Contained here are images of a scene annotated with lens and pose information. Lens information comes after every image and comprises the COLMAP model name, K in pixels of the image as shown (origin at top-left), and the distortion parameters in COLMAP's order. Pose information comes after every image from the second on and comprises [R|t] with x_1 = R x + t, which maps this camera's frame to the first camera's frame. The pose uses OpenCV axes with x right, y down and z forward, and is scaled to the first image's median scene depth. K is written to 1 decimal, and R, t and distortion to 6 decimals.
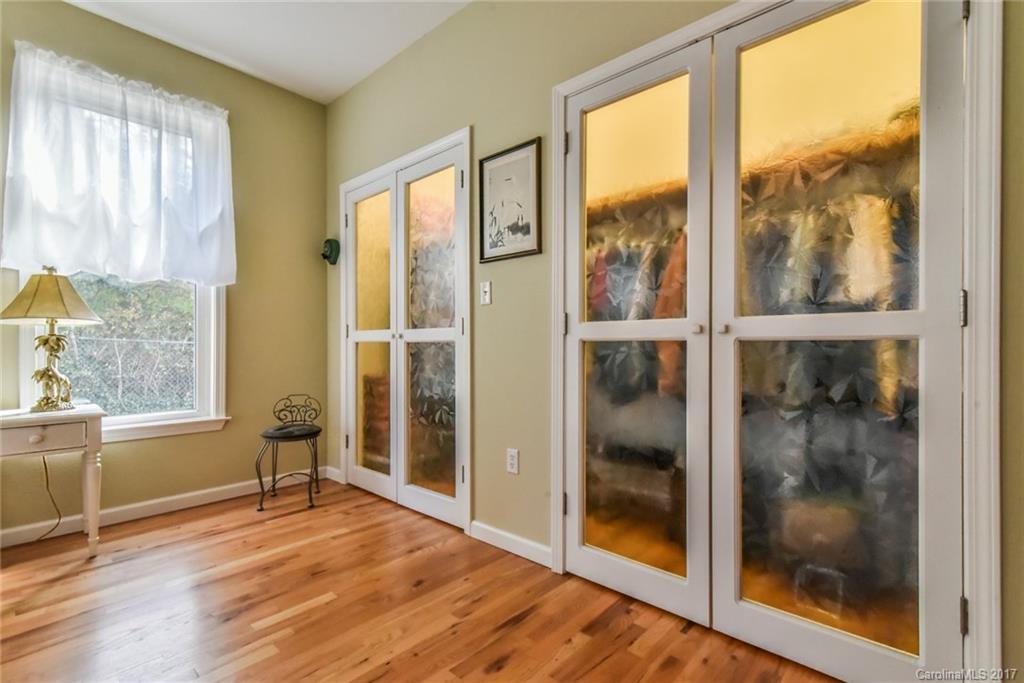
lens RADIAL K [[477.0, 0, 511.9], [0, 477.0, 344.1], [0, 0, 1]] dist [0.003746, 0.000369]
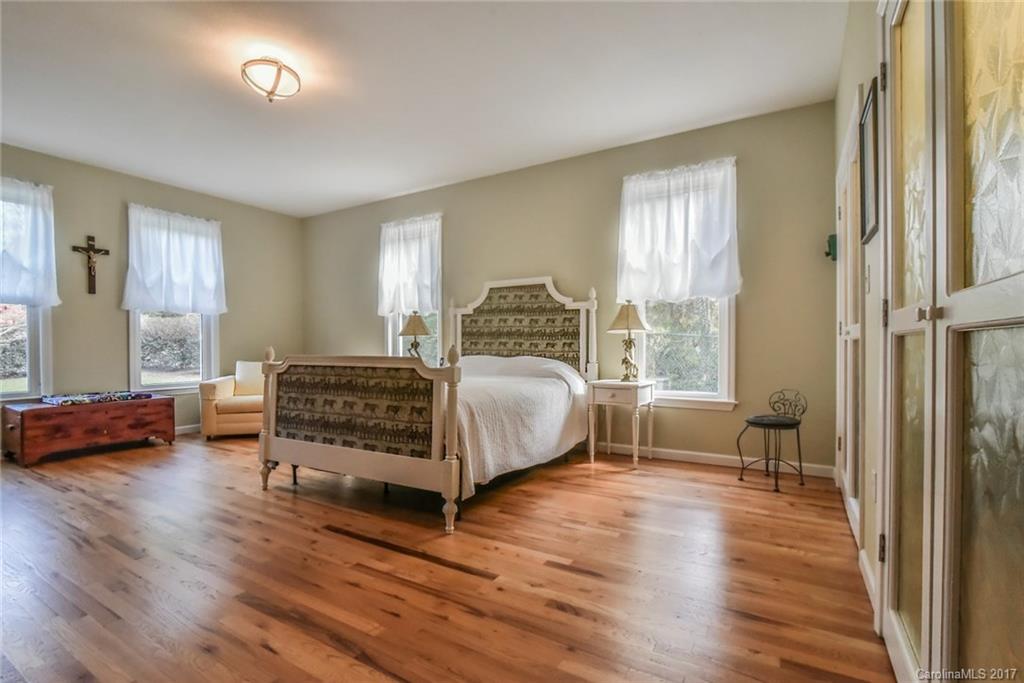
lens RADIAL K [[477.0, 0, 508.7], [0, 477.0, 347.2], [0, 0, 1]] dist [0.003746, 0.000369]
pose [[0.185306, 0.000893, -0.982680, 0.570103], [0.005556, 0.999983, 0.001957, 0.005008], [0.982665, -0.005822, 0.185298, 0.202512]]
